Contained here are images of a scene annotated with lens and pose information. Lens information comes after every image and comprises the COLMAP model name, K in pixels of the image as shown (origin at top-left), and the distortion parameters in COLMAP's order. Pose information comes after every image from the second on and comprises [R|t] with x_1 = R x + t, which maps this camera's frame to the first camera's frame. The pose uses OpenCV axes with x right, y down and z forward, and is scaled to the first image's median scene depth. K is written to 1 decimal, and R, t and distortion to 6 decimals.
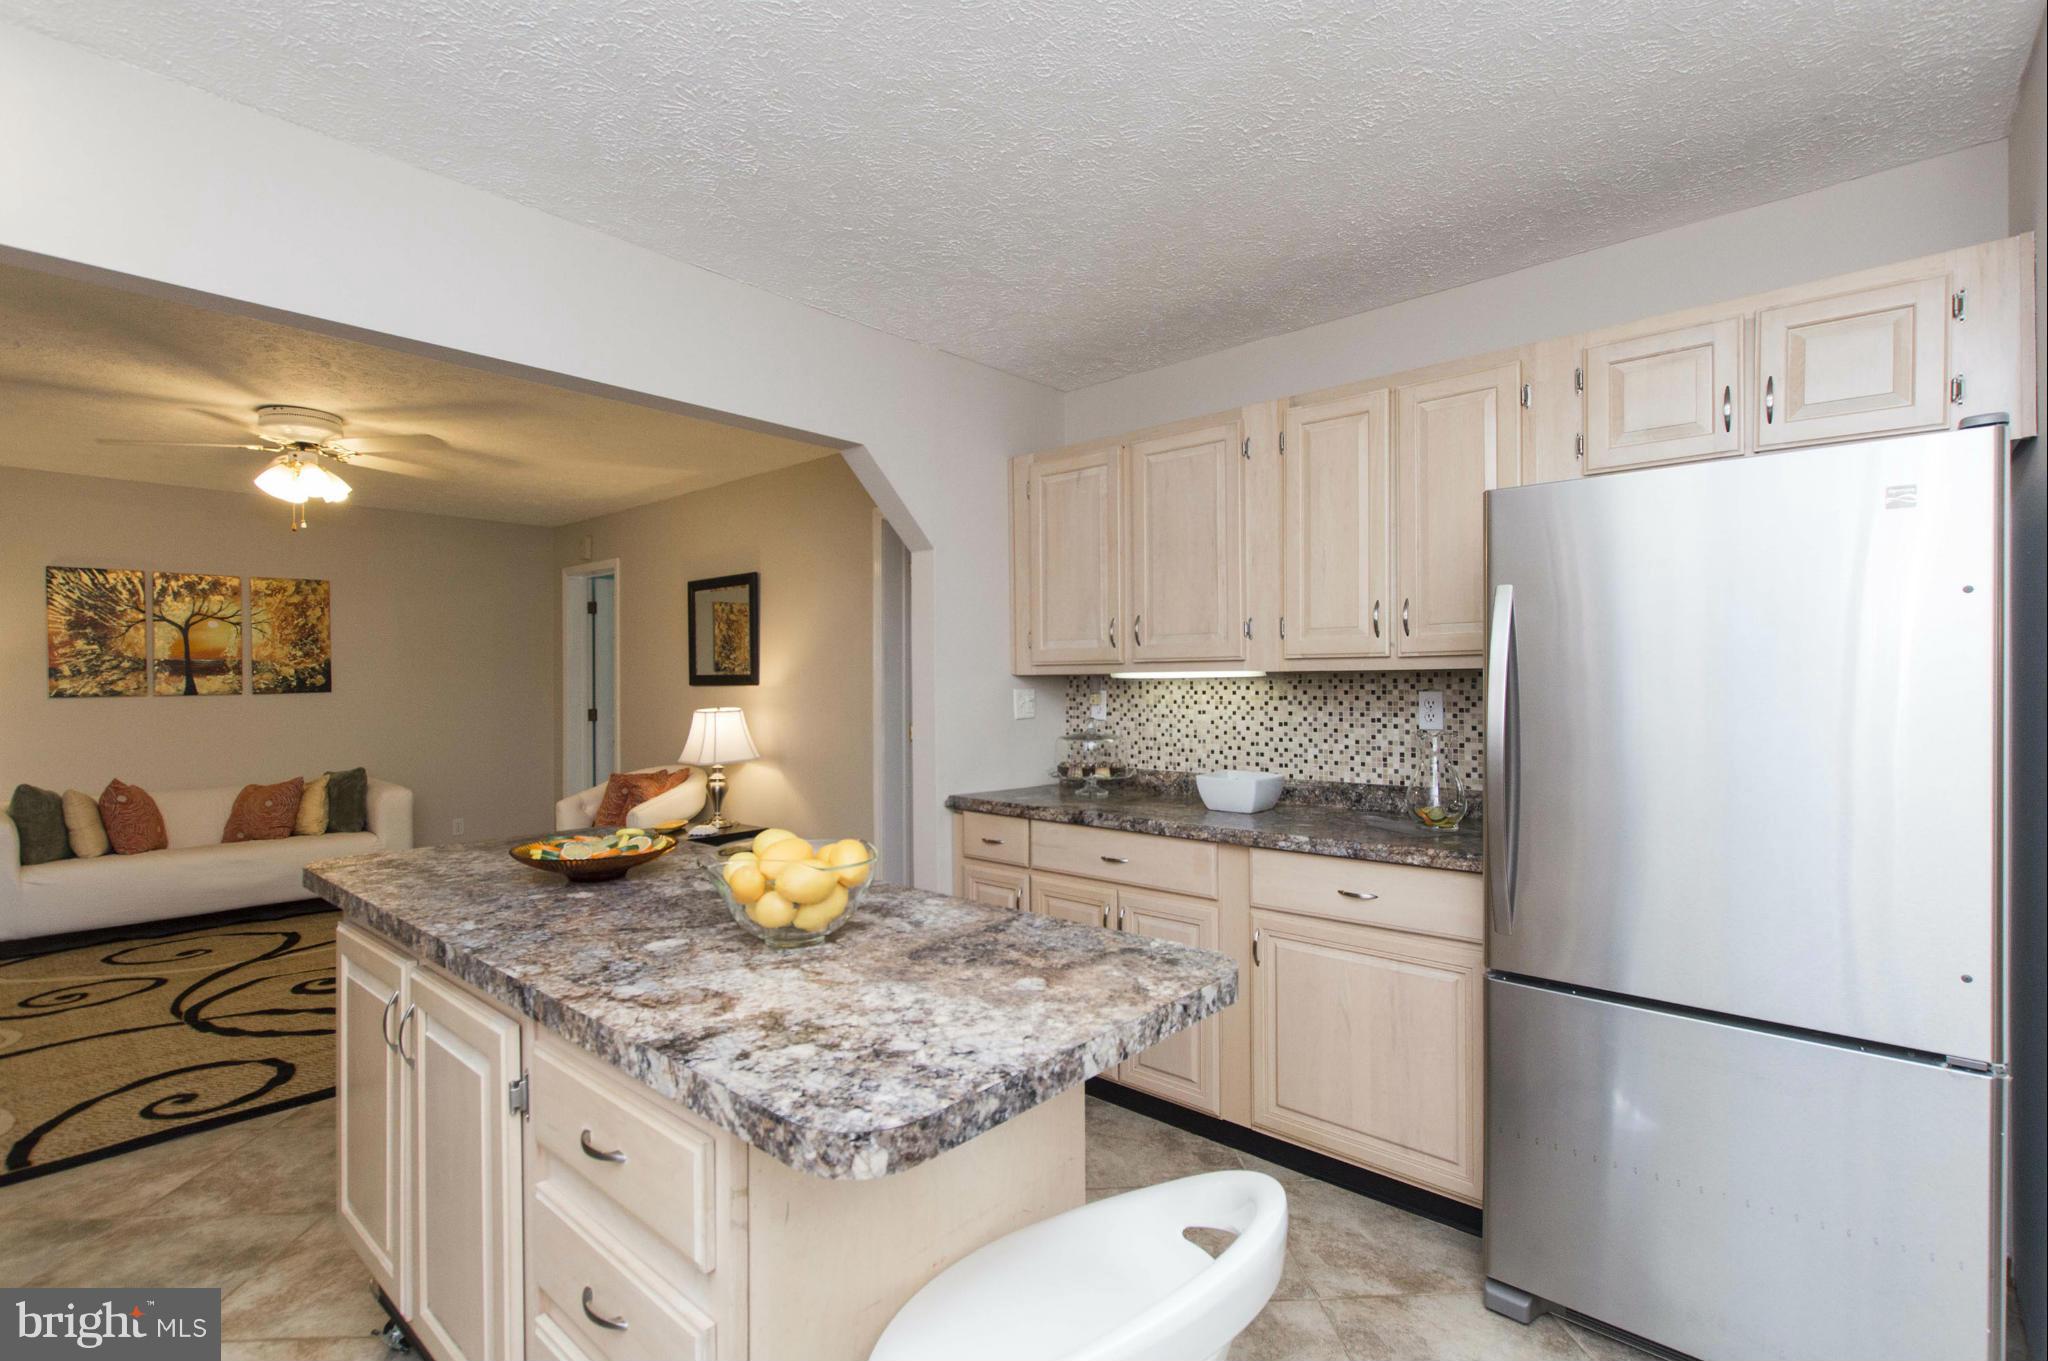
lens RADIAL K [[947.7, 0, 1024.0], [0, 947.7, 680.5], [0, 0, 1]] dist [0.000021, -0.000284]
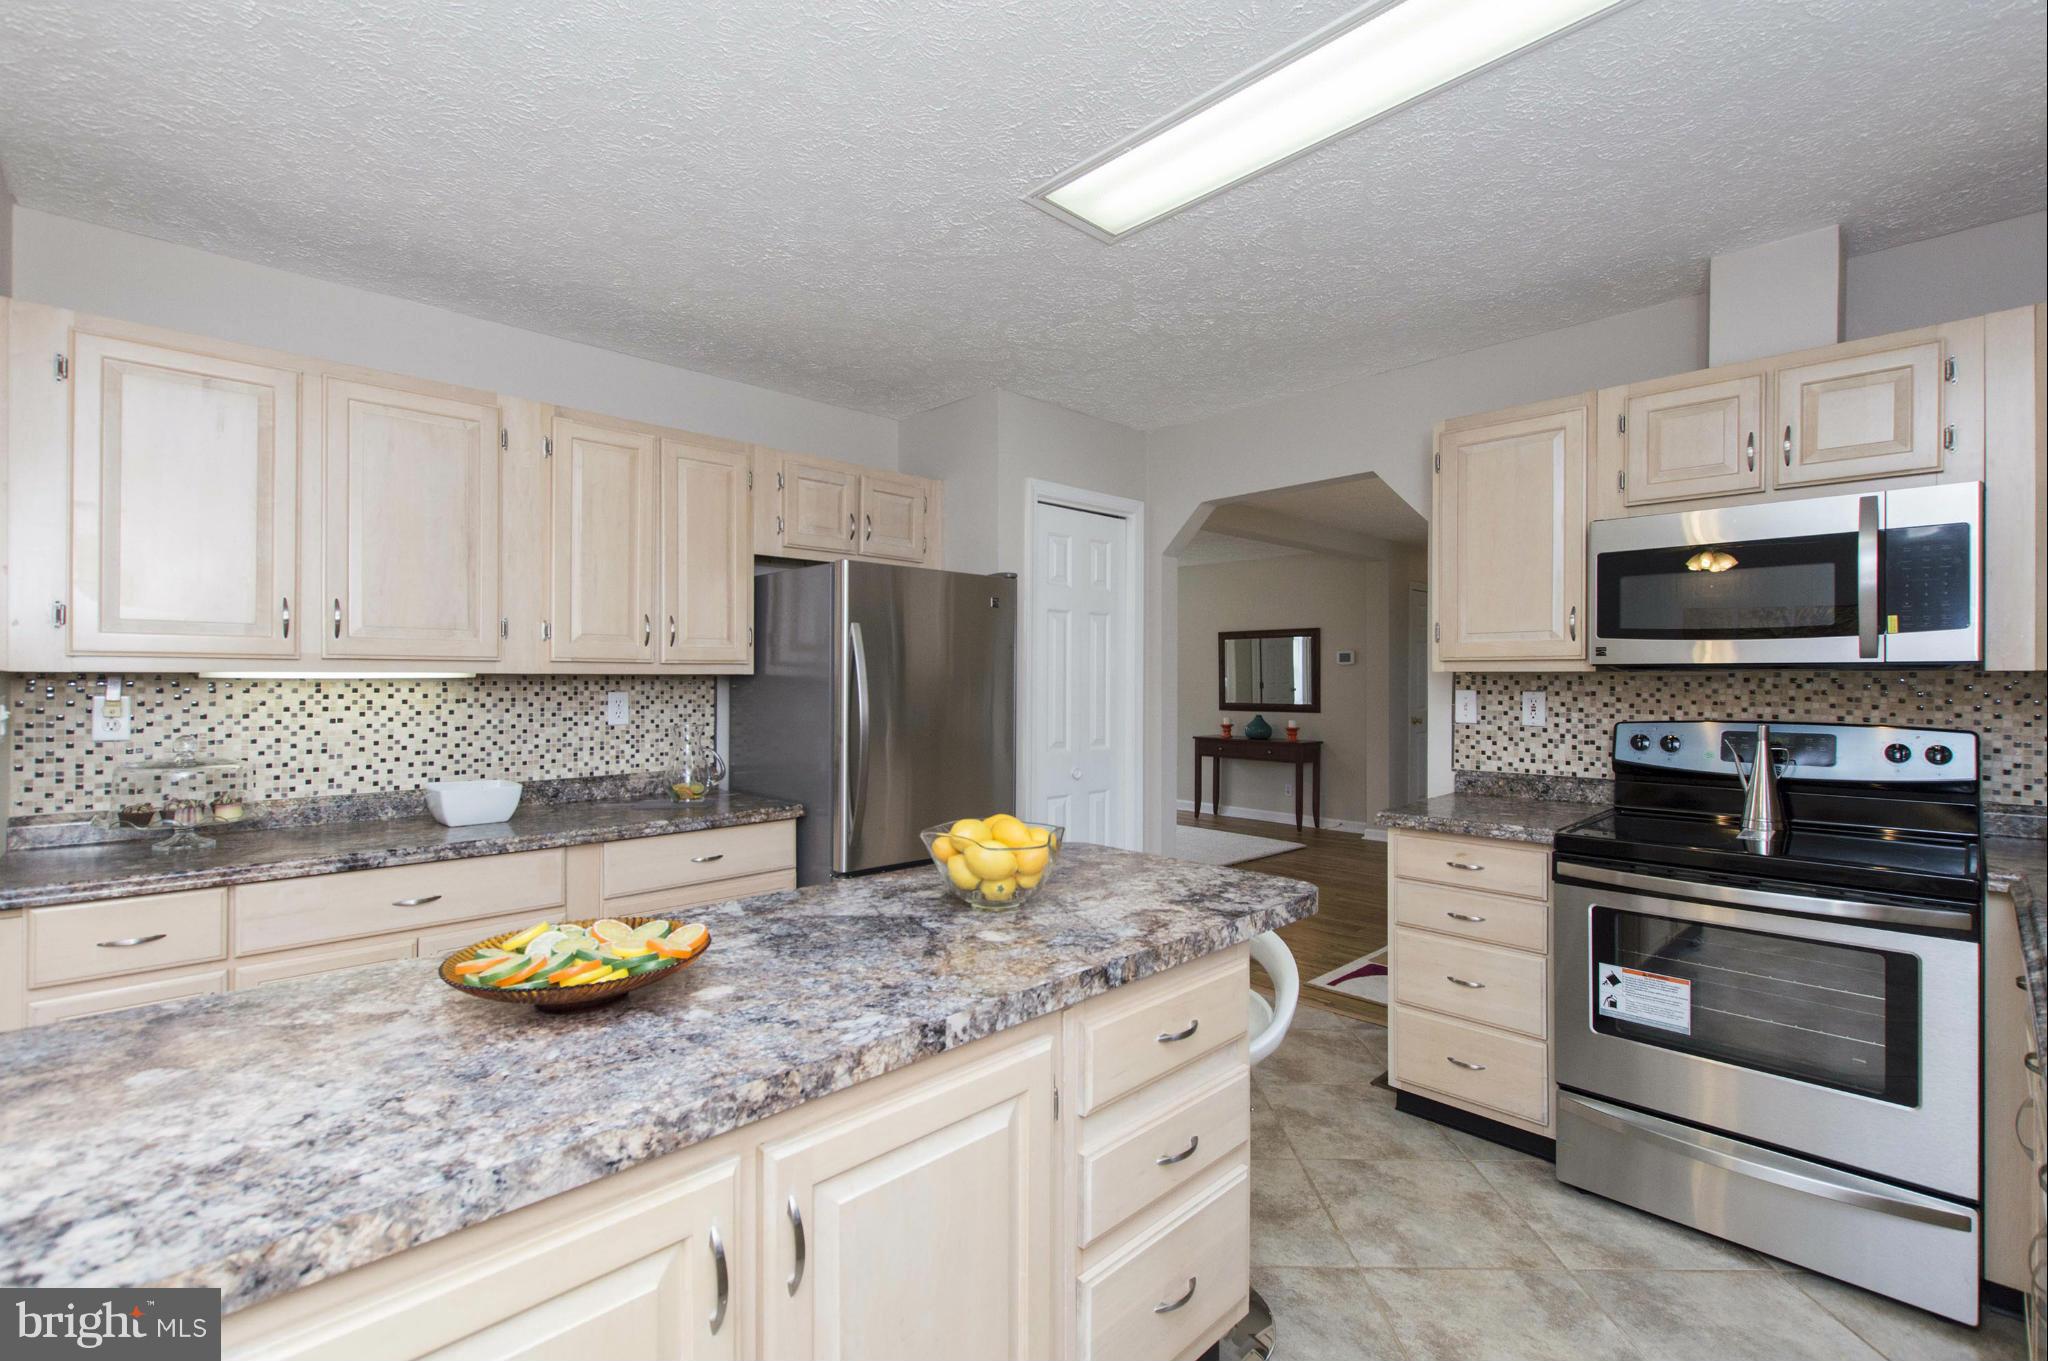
lens RADIAL K [[910.8, 0, 1024.0], [0, 910.8, 680.5], [0, 0, 1]] dist [-0.000472, -0.000243]
pose [[0.068045, 0.002376, 0.997679, -0.624826], [-0.005250, 0.999984, -0.002024, -0.002959], [-0.997668, -0.005100, 0.068056, 0.402074]]
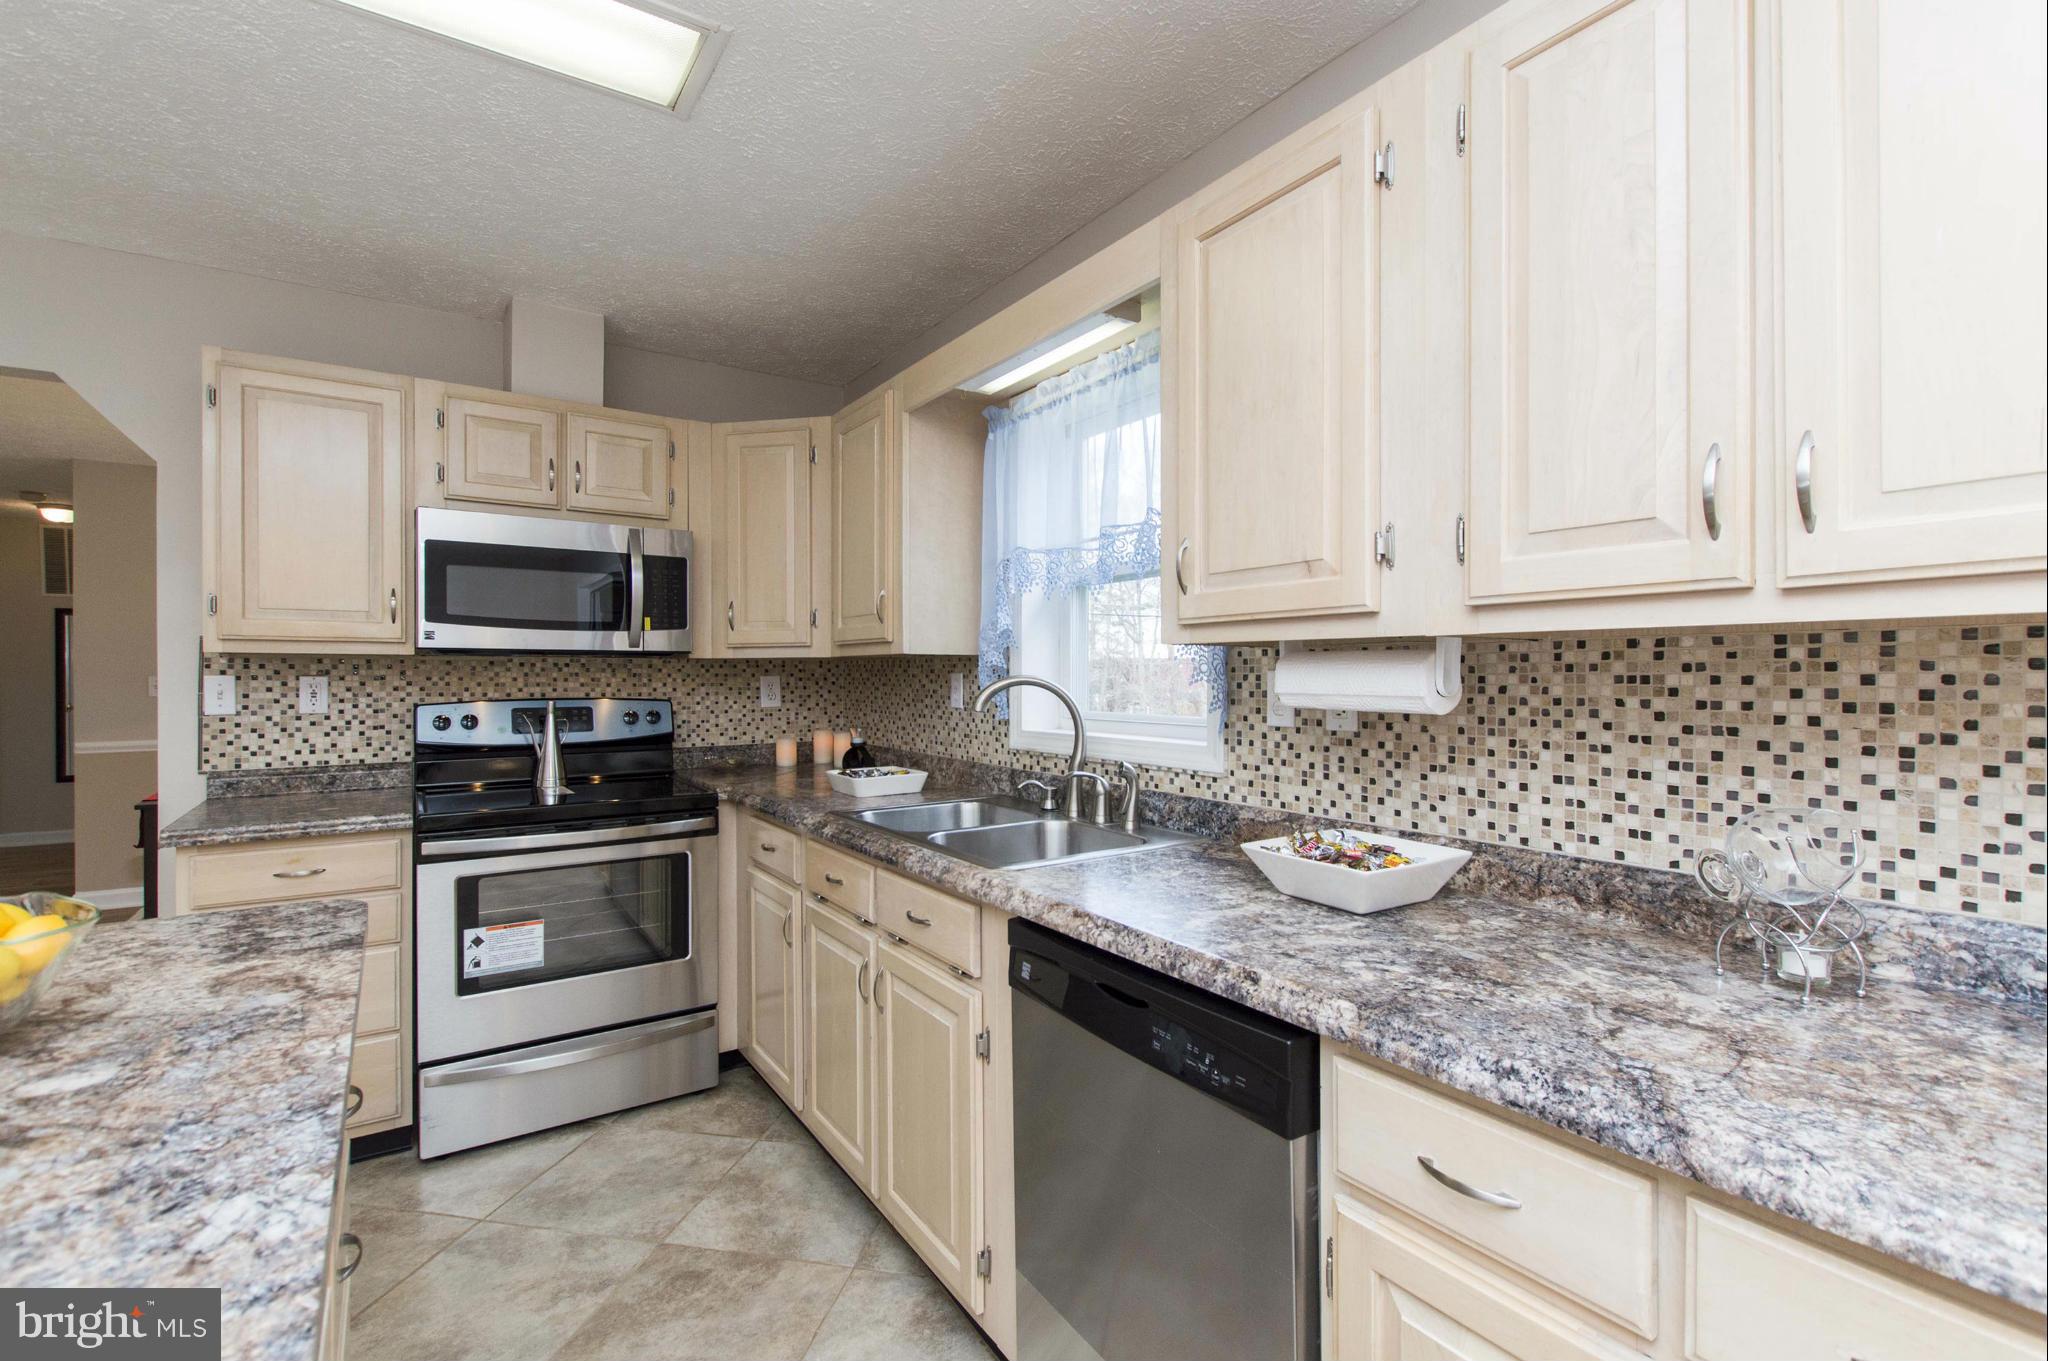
lens RADIAL K [[910.8, 0, 1024.0], [0, 910.8, 680.5], [0, 0, 1]] dist [-0.000472, -0.000243]
pose [[-0.971120, 0.001859, 0.238586, -0.502356], [0.002755, 0.999990, 0.003424, 0.007498], [-0.238577, 0.003982, -0.971115, 0.637429]]
